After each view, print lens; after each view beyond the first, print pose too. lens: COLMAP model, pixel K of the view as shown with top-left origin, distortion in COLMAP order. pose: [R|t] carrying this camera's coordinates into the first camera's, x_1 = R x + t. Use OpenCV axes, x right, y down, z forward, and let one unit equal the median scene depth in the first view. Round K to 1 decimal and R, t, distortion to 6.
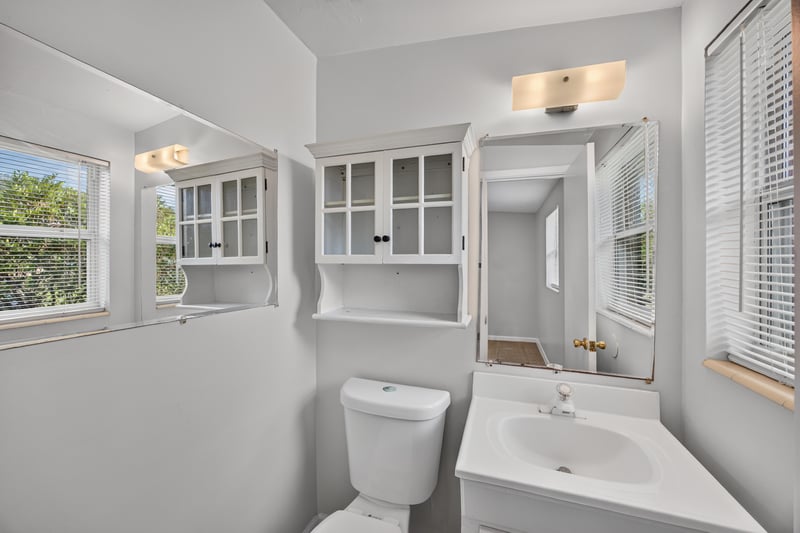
lens RADIAL K [[321.8, 0, 397.4], [0, 321.8, 261.0], [0, 0, 1]] dist [-0.014517, 0.001936]
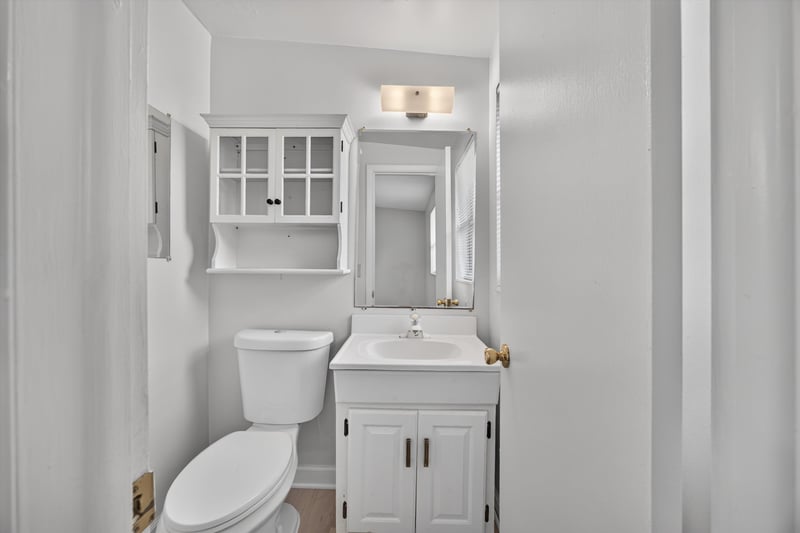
lens RADIAL K [[321.8, 0, 407.1], [0, 321.8, 263.1], [0, 0, 1]] dist [-0.014517, 0.001936]
pose [[0.946866, 0.003627, 0.321607, 0.036200], [-0.004217, 0.999990, 0.001137, 0.149357], [-0.321600, -0.002433, 0.946873, -0.275584]]
